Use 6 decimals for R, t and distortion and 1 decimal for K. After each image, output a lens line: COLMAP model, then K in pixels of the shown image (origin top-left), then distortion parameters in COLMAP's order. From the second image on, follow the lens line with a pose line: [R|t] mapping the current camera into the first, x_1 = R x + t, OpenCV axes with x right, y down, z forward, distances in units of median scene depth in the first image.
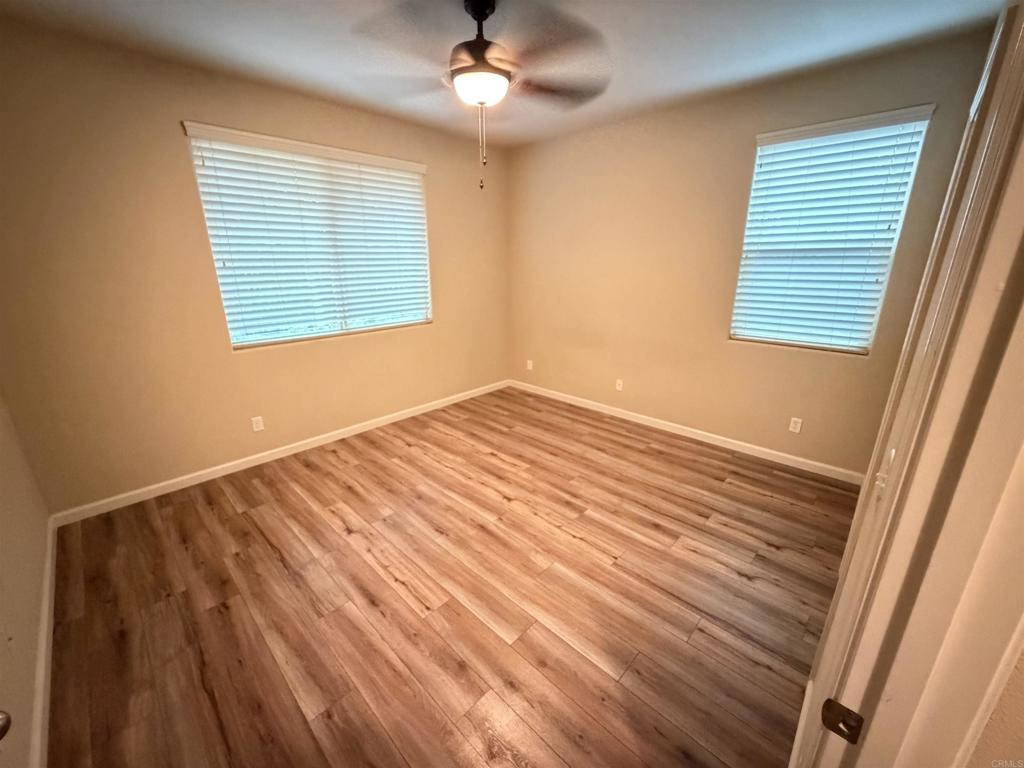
lens RADIAL K [[407.1, 0, 510.8], [0, 407.1, 387.5], [0, 0, 1]] dist [-0.000408, 0.000601]
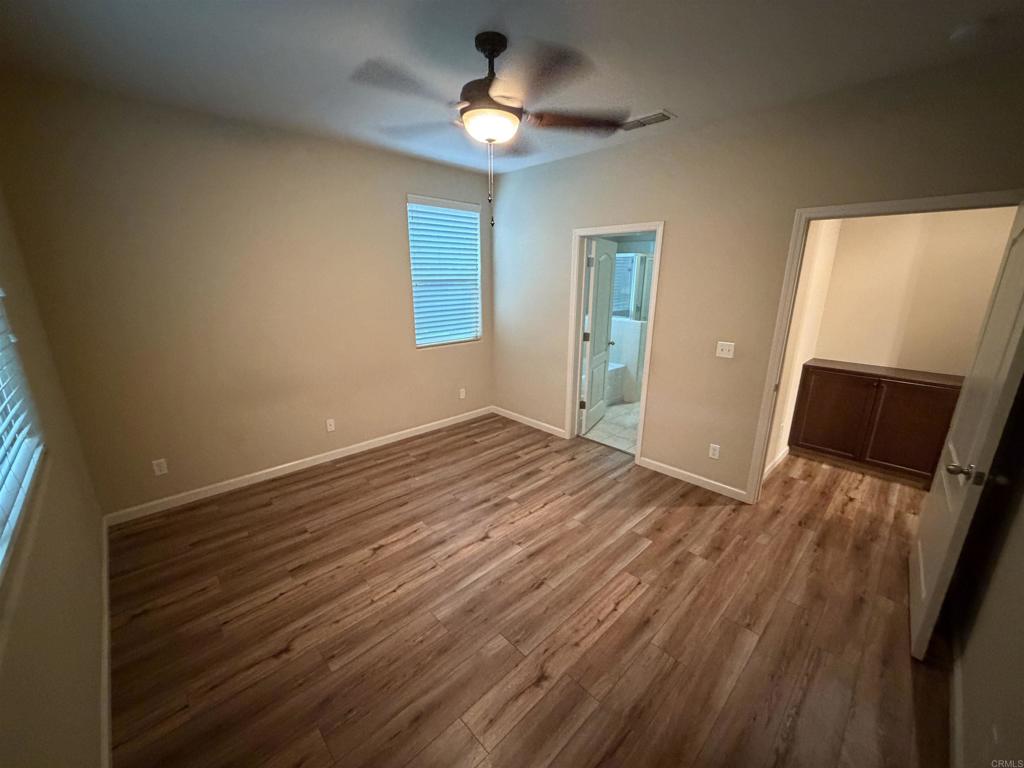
lens RADIAL K [[407.1, 0, 510.8], [0, 407.1, 387.5], [0, 0, 1]] dist [-0.000408, 0.000601]
pose [[0.038172, -0.265983, 0.963222, -0.820521], [0.296855, 0.923426, 0.243230, -0.267414], [-0.954159, 0.276653, 0.114207, 0.713553]]
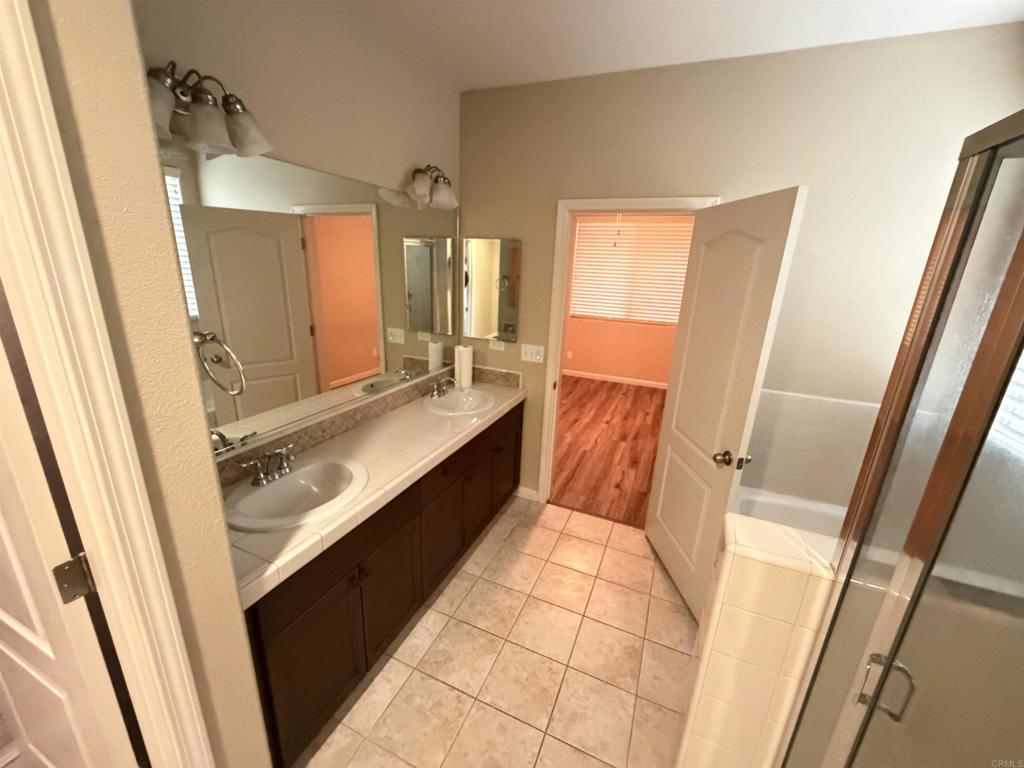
lens RADIAL K [[407.1, 0, 510.8], [0, 407.1, 387.5], [0, 0, 1]] dist [-0.000408, 0.000601]
pose [[0.350032, 0.292382, -0.889938, 1.270007], [-0.323834, 0.929234, 0.177921, -0.029093], [0.878982, 0.225914, 0.419945, -0.082629]]
